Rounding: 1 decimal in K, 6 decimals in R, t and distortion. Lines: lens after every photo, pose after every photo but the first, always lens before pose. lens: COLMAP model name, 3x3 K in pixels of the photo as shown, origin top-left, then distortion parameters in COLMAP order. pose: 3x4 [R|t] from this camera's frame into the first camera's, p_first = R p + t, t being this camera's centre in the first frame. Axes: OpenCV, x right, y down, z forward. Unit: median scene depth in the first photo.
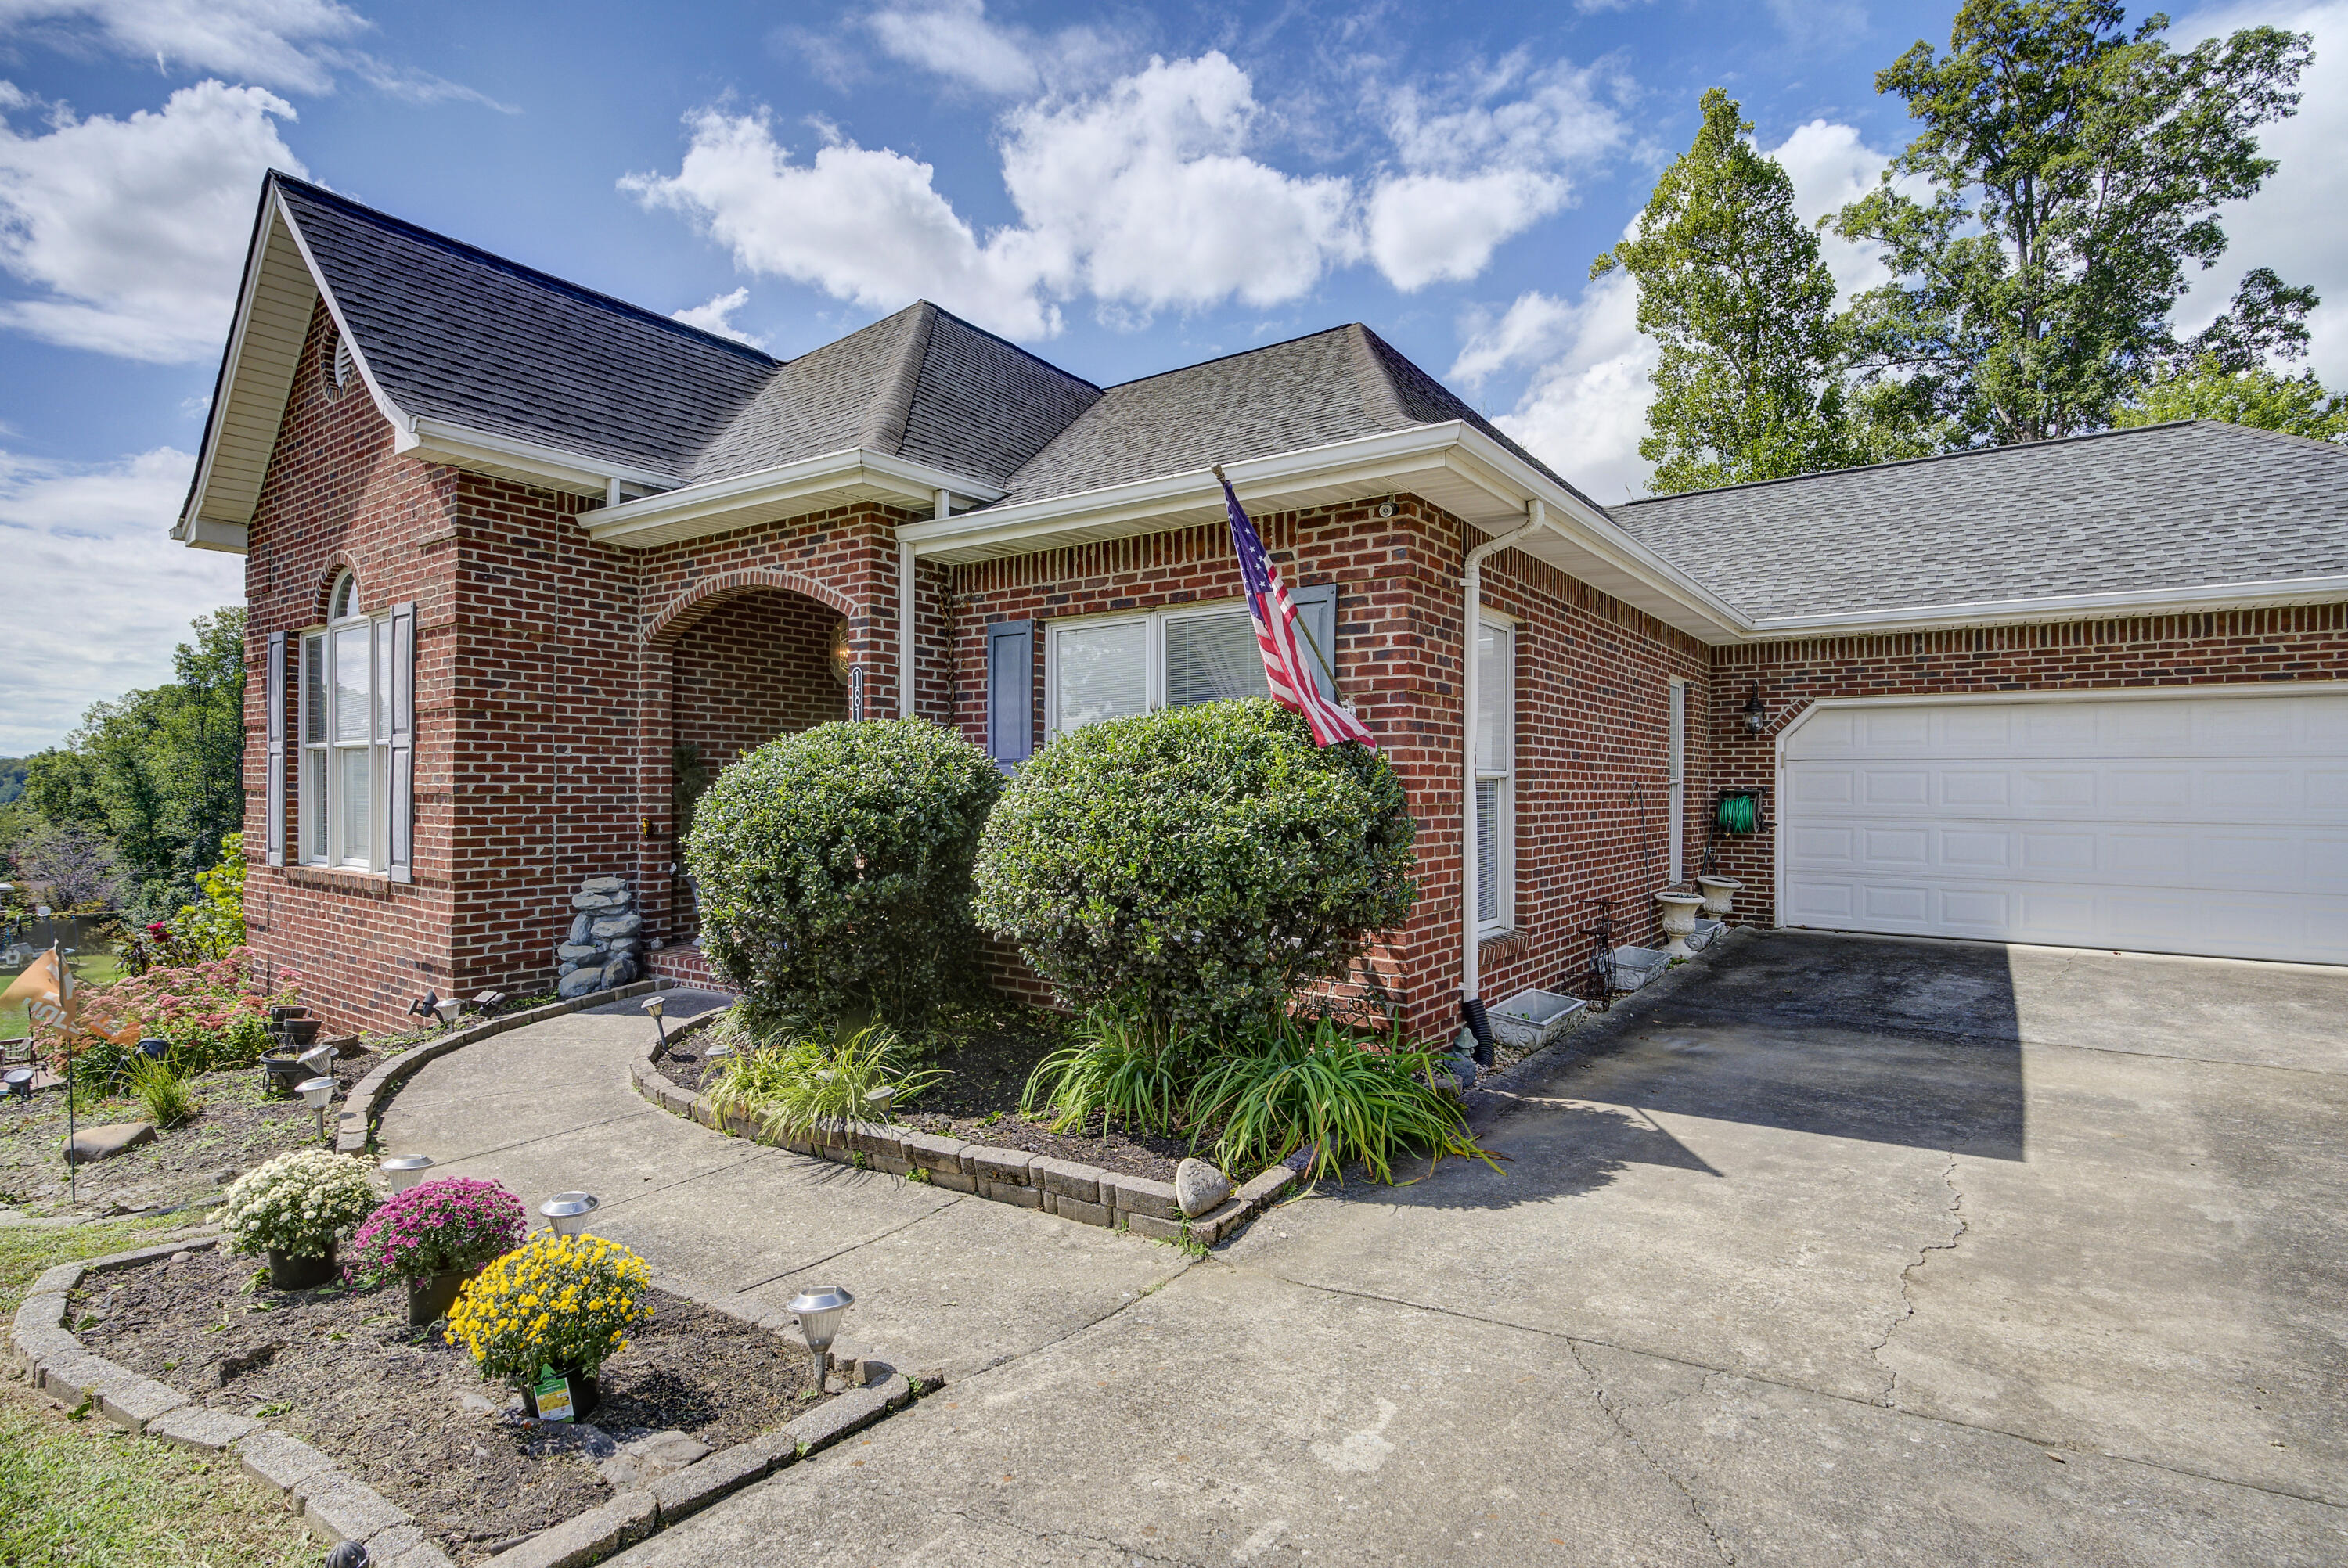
lens RADIAL K [[1125.3, 0, 1181.4], [0, 1125.3, 786.6], [0, 0, 1]] dist [-0.011942, 0.004460]
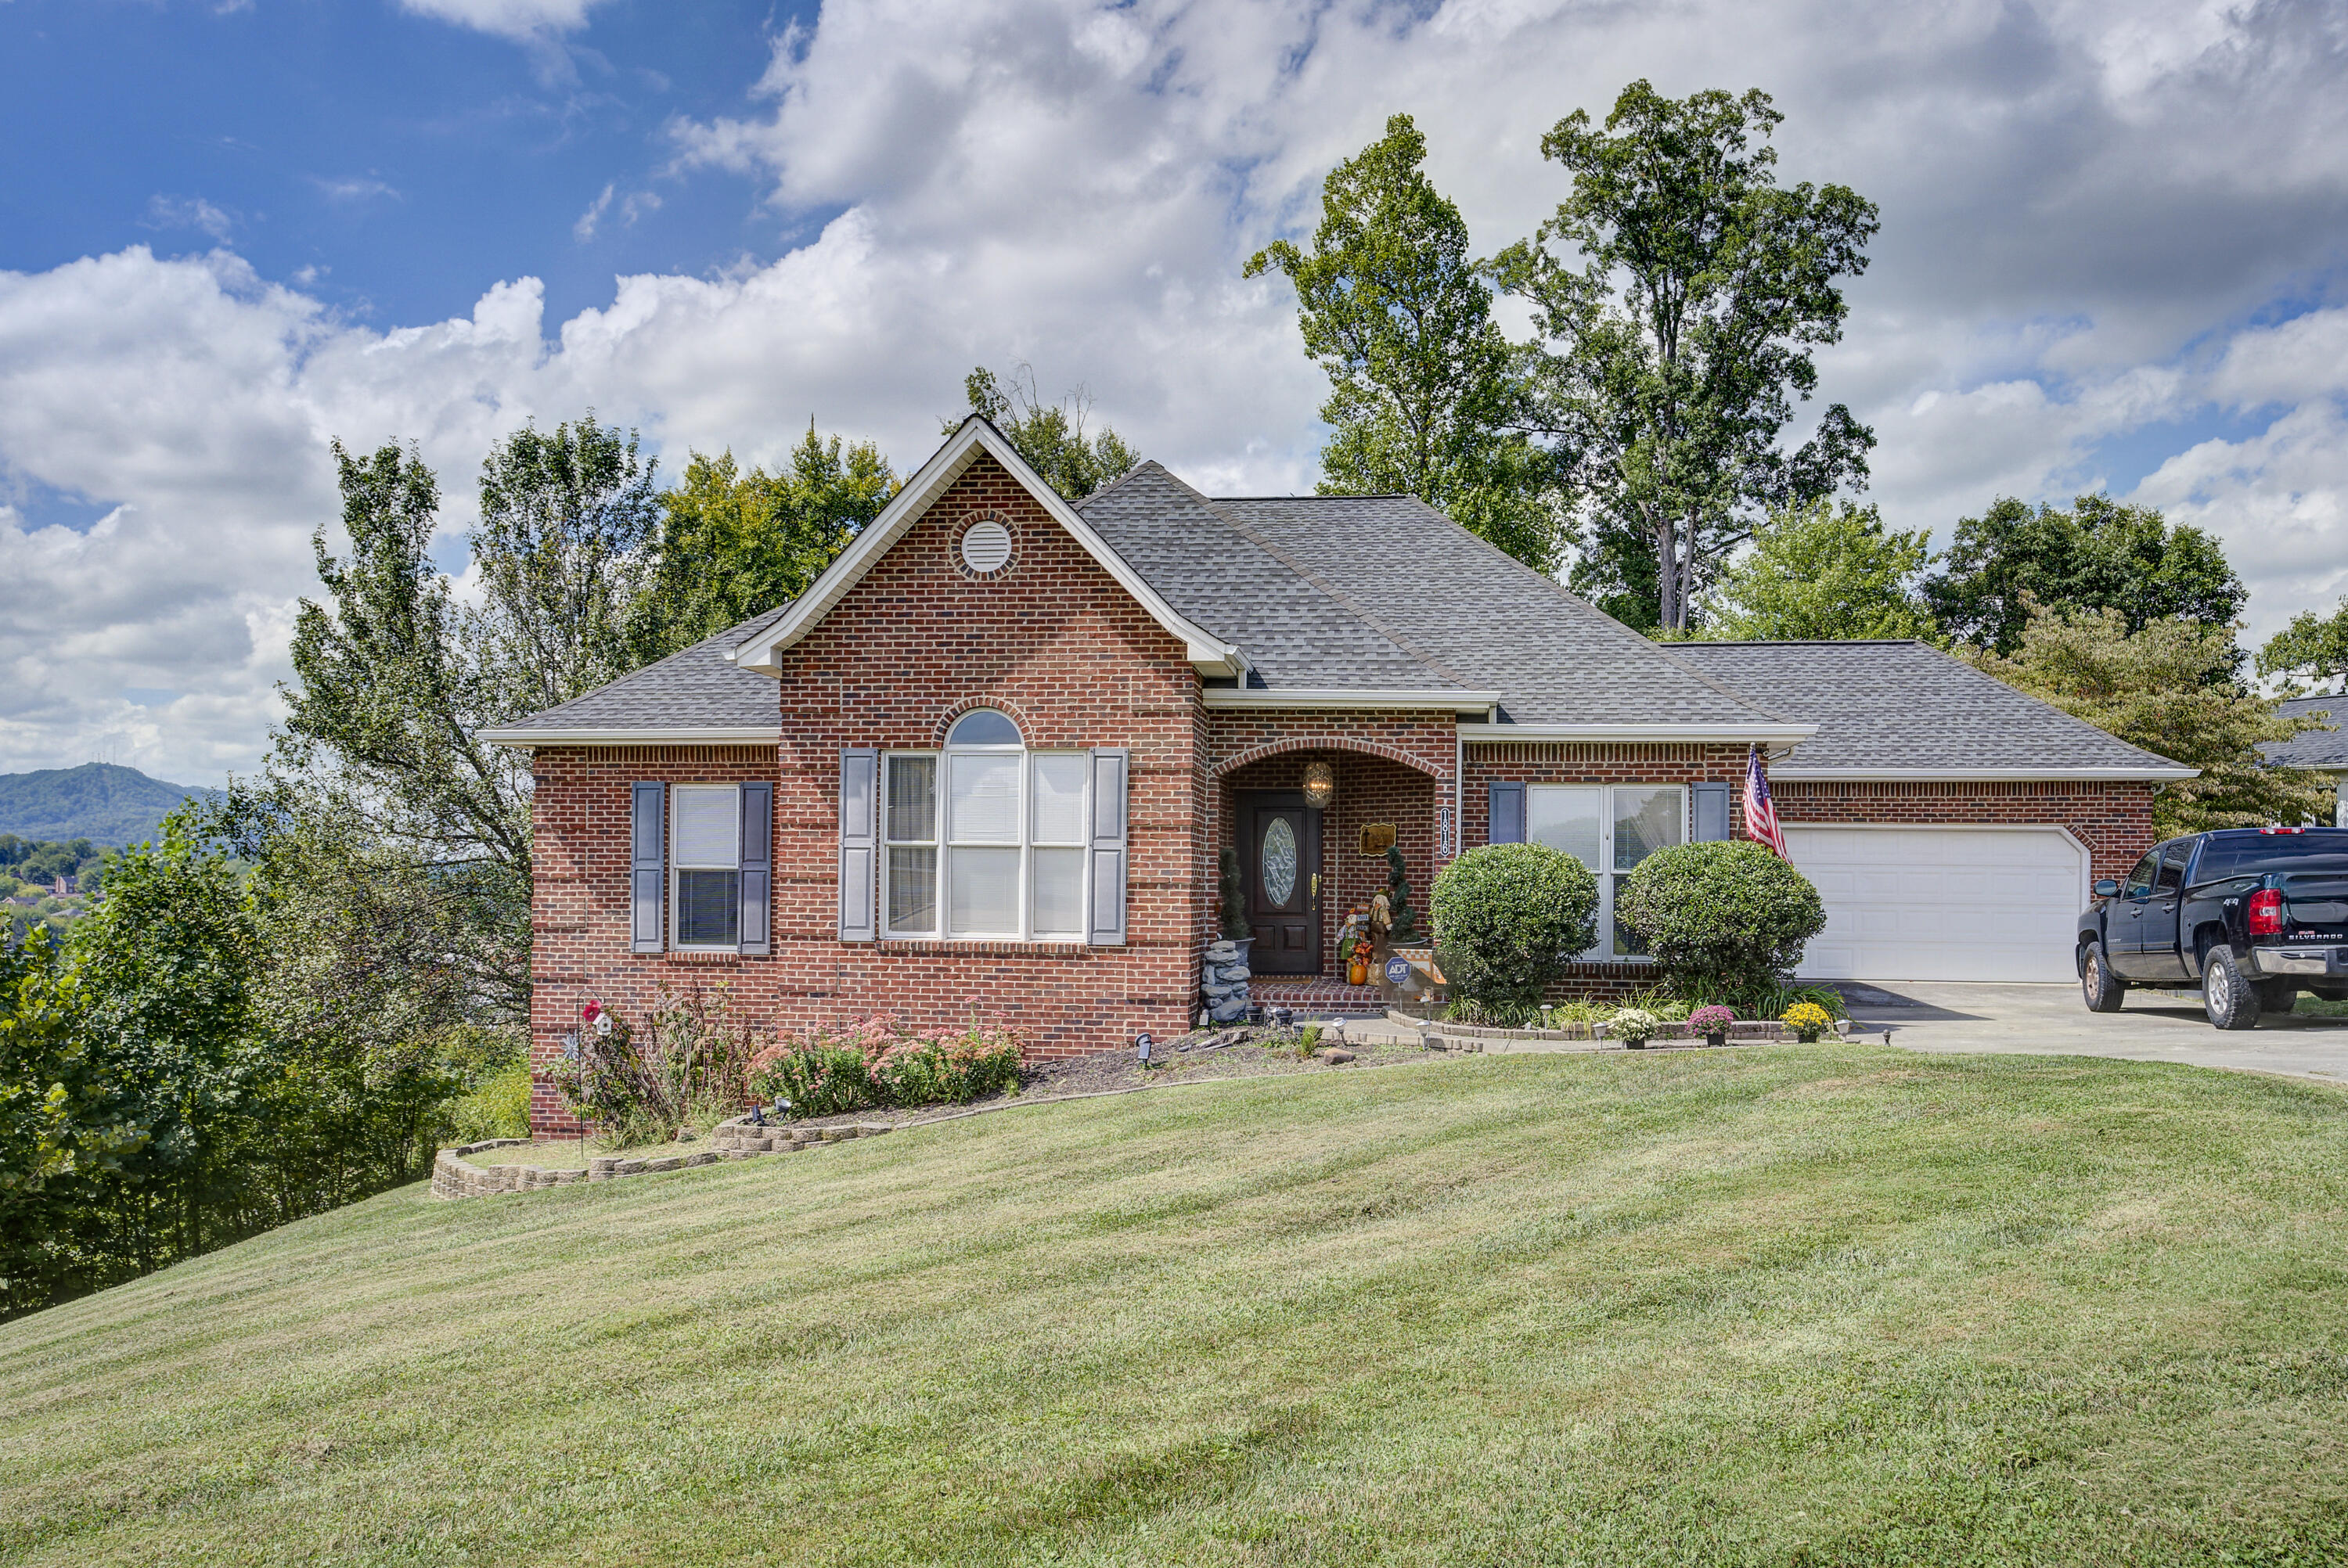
lens RADIAL K [[1860.7, 0, 1234.8], [0, 1860.7, 863.8], [0, 0, 1]] dist [0.007654, 0.007577]
pose [[0.868722, 0.009312, 0.495212, -1.643520], [-0.006796, 0.999953, -0.006880, -0.001538], [-0.495253, 0.002611, 0.868745, -1.064587]]
